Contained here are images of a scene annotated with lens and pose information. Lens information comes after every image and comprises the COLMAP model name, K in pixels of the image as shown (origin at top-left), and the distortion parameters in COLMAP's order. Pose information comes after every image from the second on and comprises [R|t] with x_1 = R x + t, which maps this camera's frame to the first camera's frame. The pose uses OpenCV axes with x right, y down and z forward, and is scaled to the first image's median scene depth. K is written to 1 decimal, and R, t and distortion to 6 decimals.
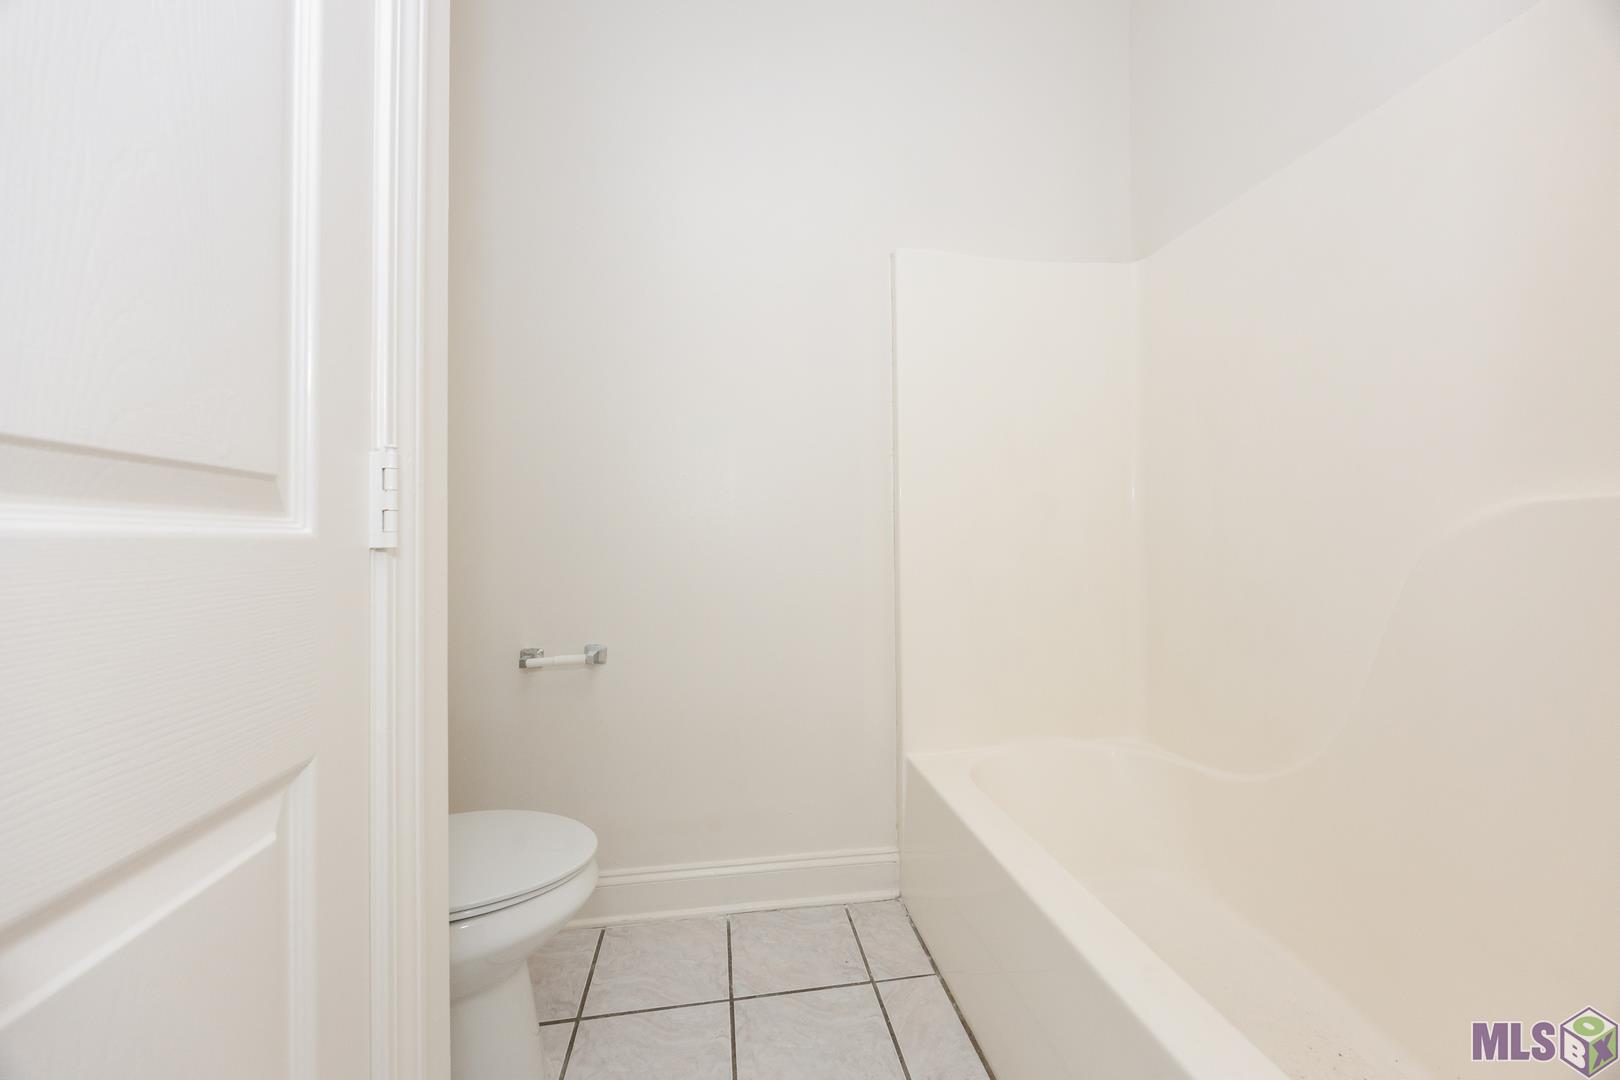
lens RADIAL K [[631.4, 0, 805.0], [0, 631.4, 537.1], [0, 0, 1]] dist [-0.002511, -0.000065]
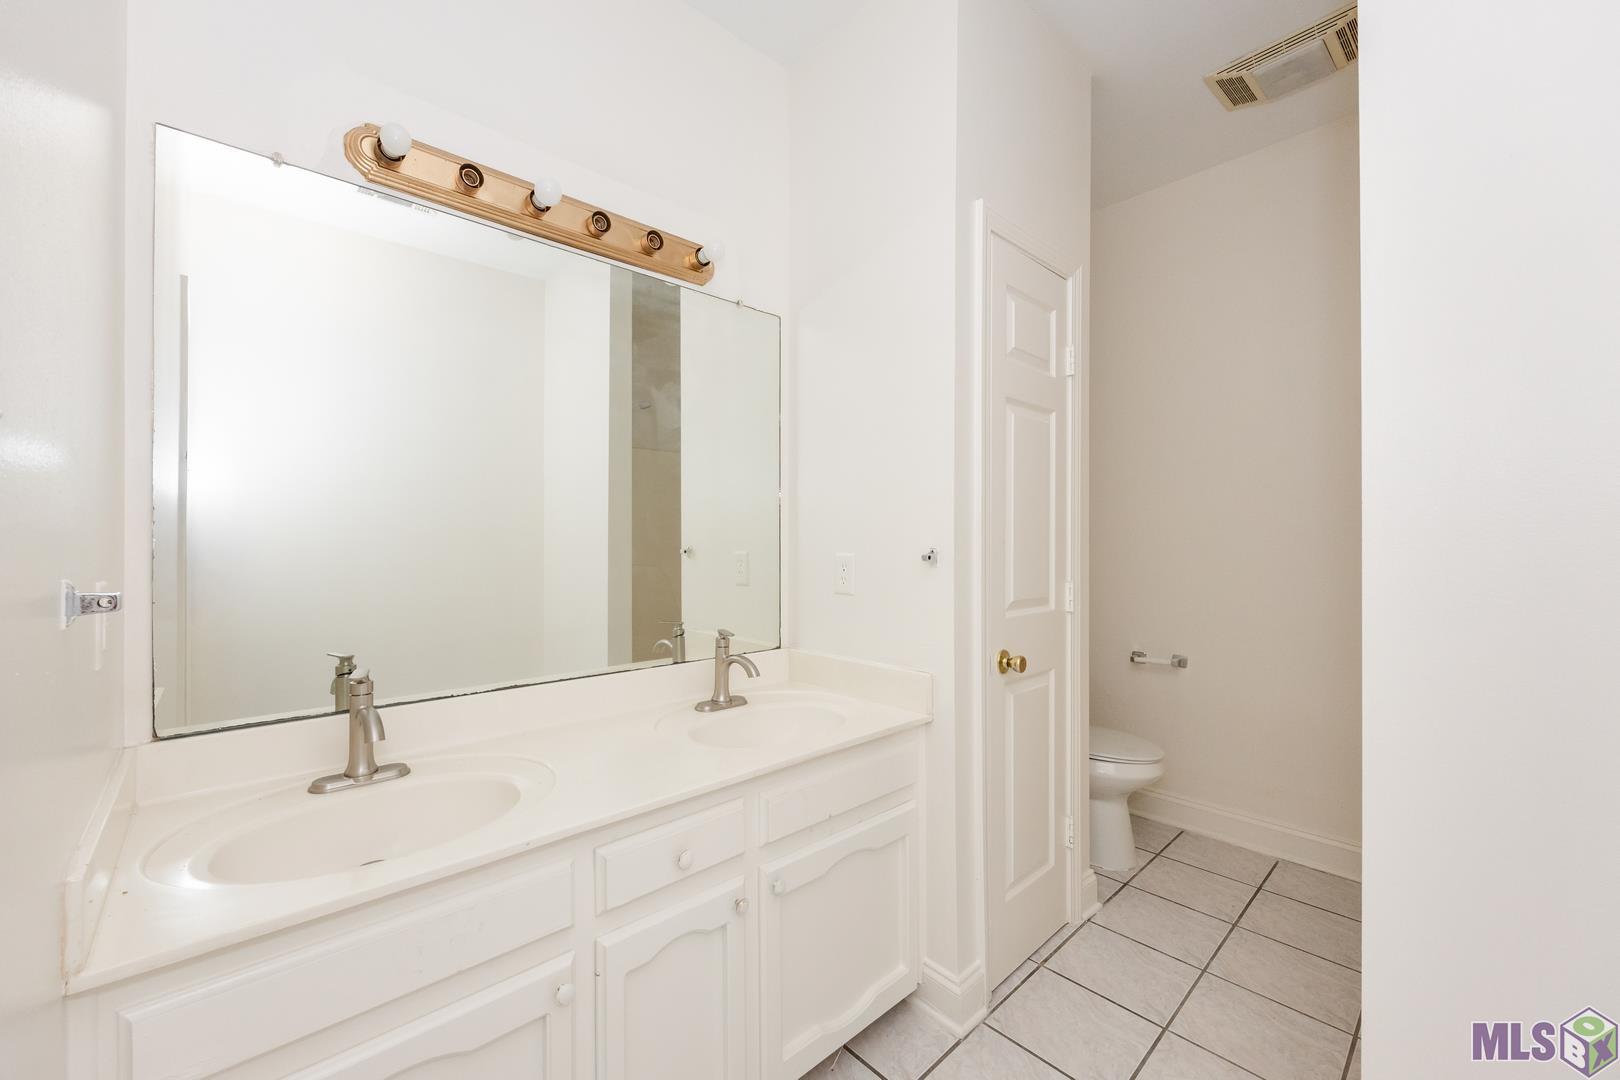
lens RADIAL K [[631.4, 0, 805.4], [0, 631.4, 543.2], [0, 0, 1]] dist [-0.002511, -0.000065]
pose [[0.579062, 0.006280, -0.815259, 0.457998], [-0.003809, 0.999980, 0.004998, -0.127869], [0.815274, 0.000211, 0.579075, -0.763202]]
